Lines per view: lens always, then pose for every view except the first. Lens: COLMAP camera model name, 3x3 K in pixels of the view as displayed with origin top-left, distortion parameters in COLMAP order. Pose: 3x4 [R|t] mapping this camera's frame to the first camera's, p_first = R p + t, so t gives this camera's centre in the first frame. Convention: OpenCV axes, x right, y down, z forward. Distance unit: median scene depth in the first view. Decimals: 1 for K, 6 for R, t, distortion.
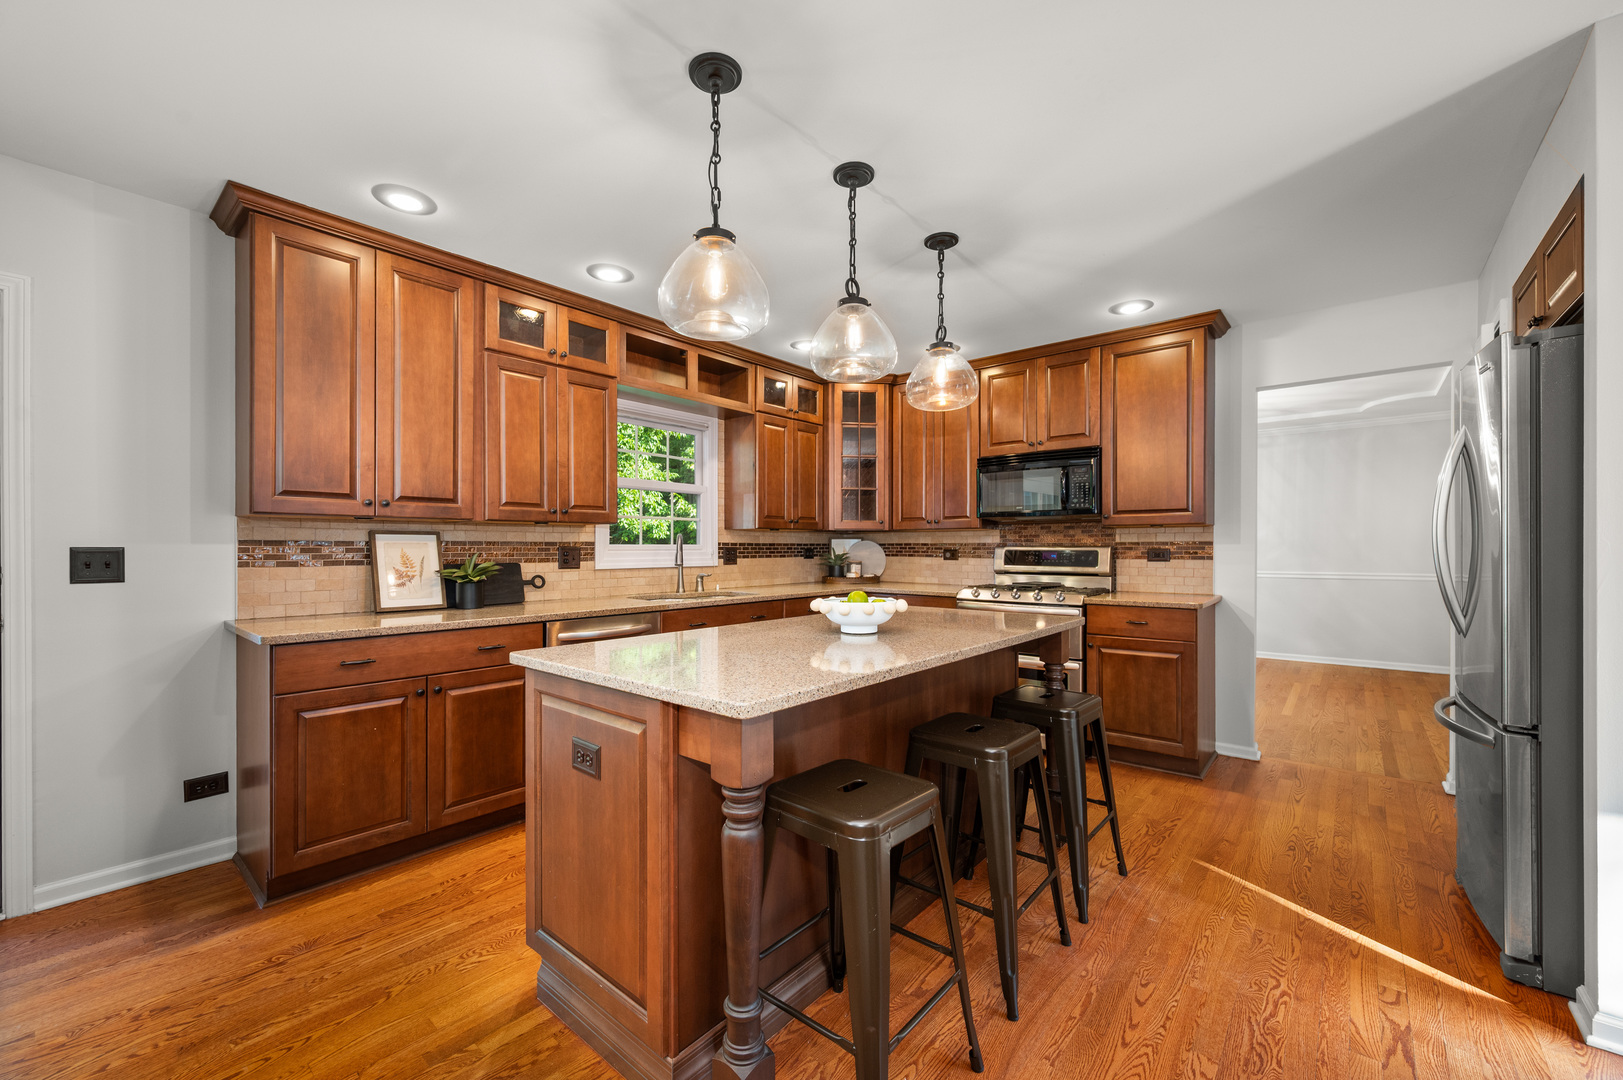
lens RADIAL K [[645.4, 0, 811.0], [0, 645.4, 548.5], [0, 0, 1]] dist [0.000748, 0.000036]
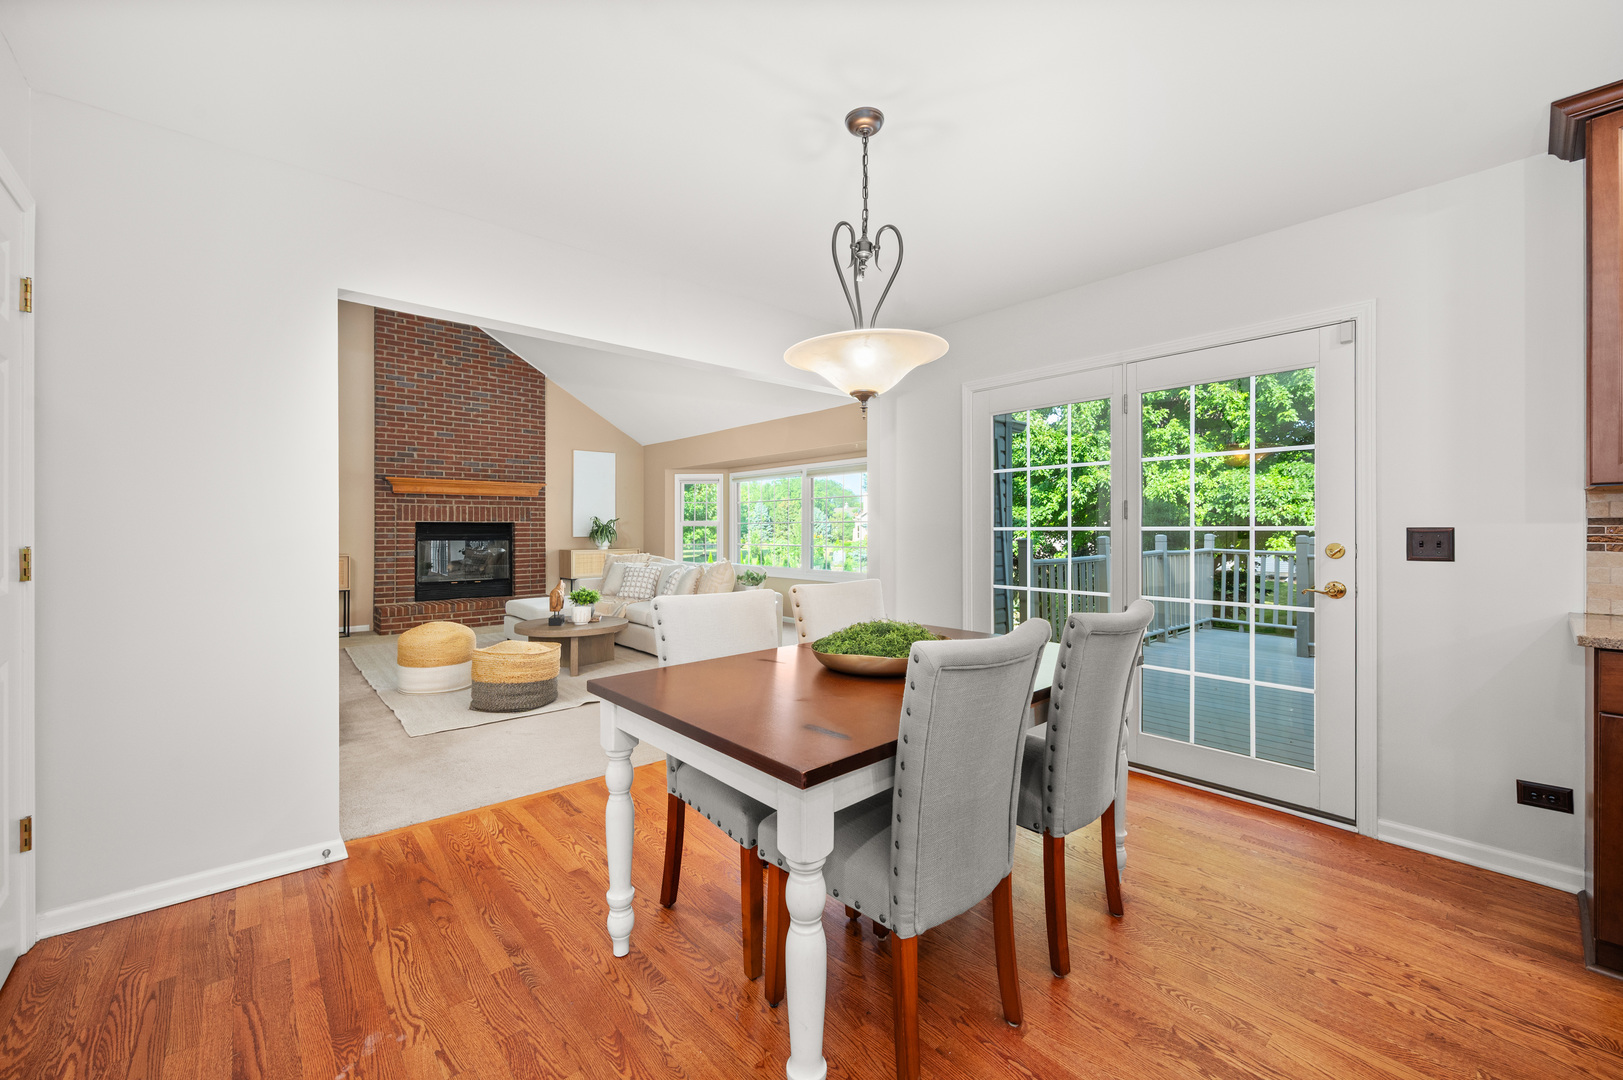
lens RADIAL K [[645.4, 0, 811.0], [0, 645.4, 530.3], [0, 0, 1]] dist [0.000748, 0.000036]
pose [[-0.141277, 0.000592, -0.989970, 0.098019], [0.001264, 0.999999, 0.000418, 0.001087], [0.989969, -0.001193, -0.141278, 0.142878]]
